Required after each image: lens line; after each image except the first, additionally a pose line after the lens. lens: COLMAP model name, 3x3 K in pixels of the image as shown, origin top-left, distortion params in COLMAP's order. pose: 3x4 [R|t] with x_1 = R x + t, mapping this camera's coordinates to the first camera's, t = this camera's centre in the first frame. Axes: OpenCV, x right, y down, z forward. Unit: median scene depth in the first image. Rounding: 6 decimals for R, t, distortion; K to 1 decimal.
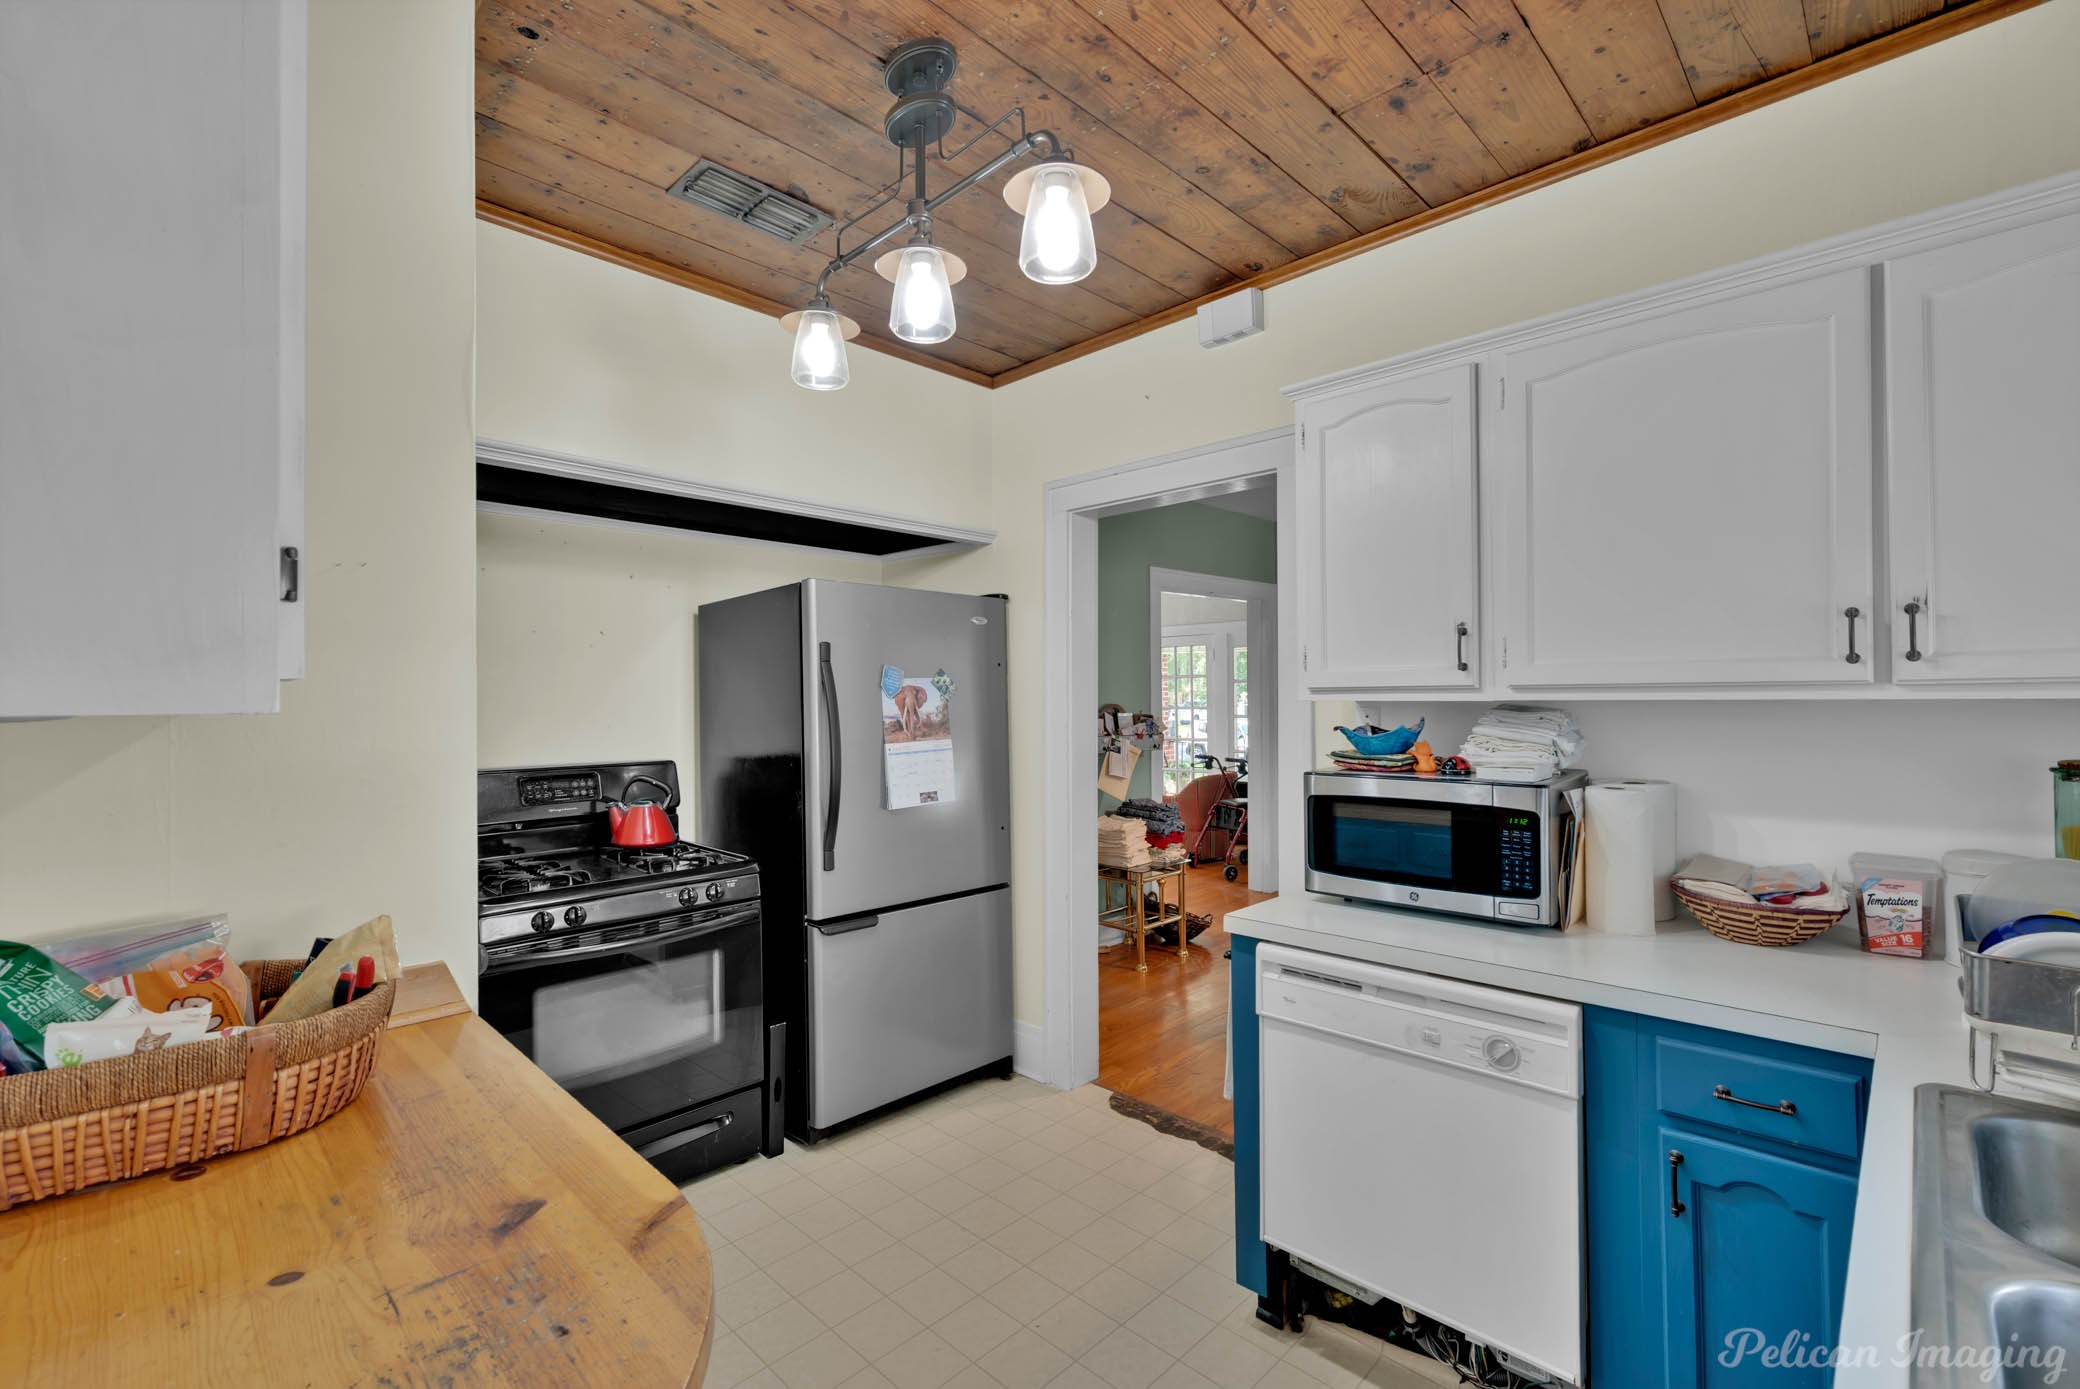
lens RADIAL K [[885.5, 0, 1040.0], [0, 885.5, 694.5], [0, 0, 1]] dist [-0.000140, -0.000169]
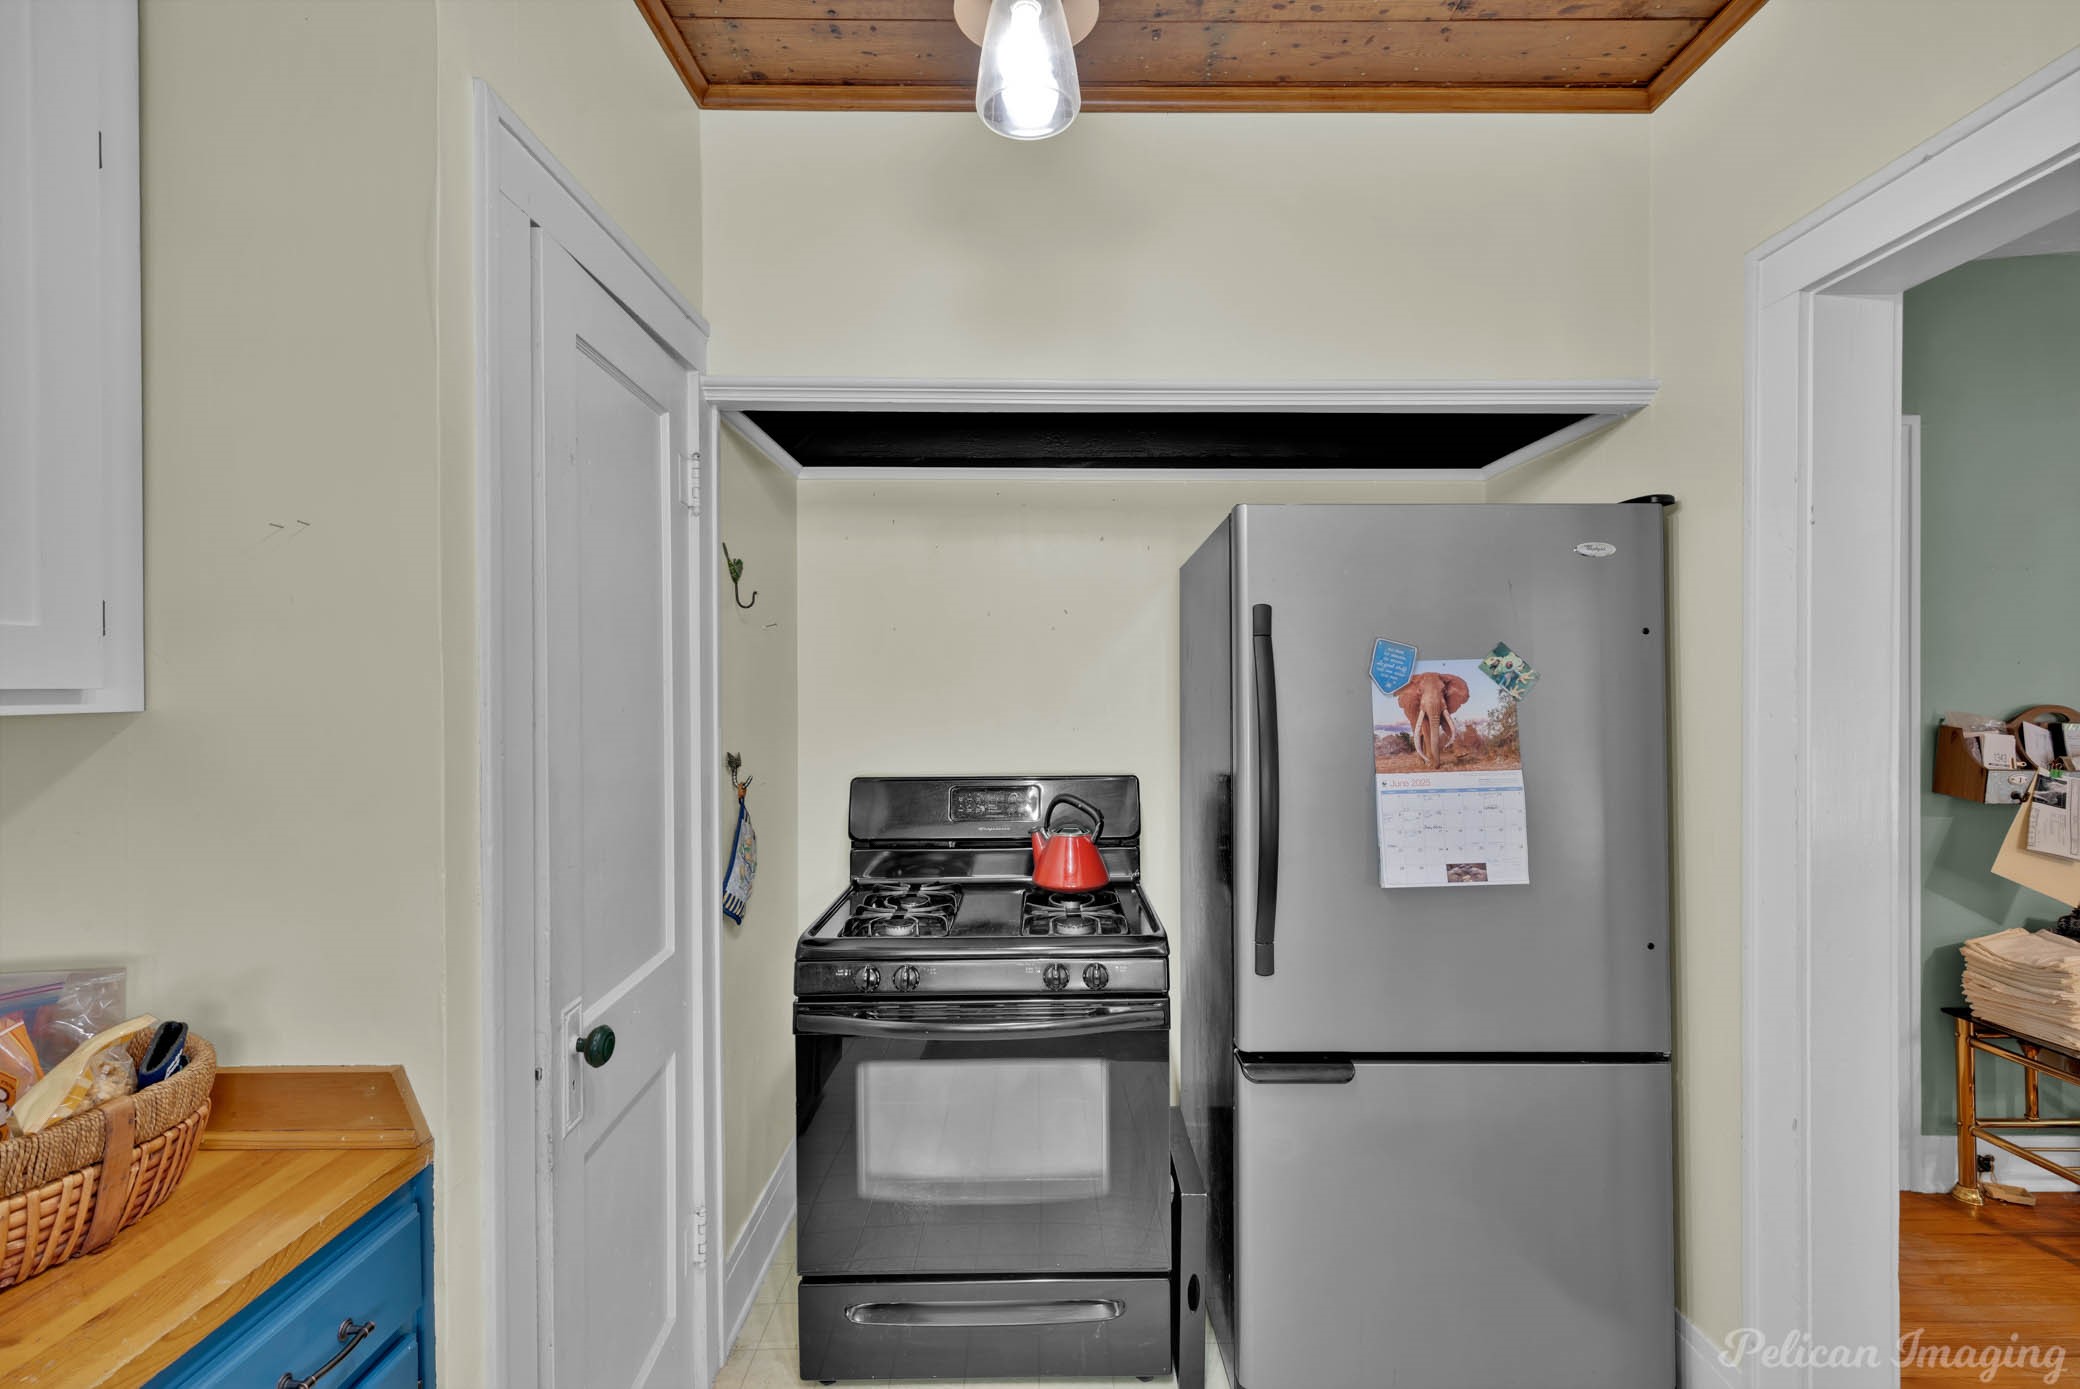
lens RADIAL K [[986.5, 0, 1040.0], [0, 986.5, 694.5], [0, 0, 1]] dist [-0.004806, -0.000294]
pose [[0.703777, 0.006981, -0.710387, 0.125539], [0.001766, 0.999931, 0.011576, -0.004162], [0.710419, -0.009401, 0.703716, 0.371379]]
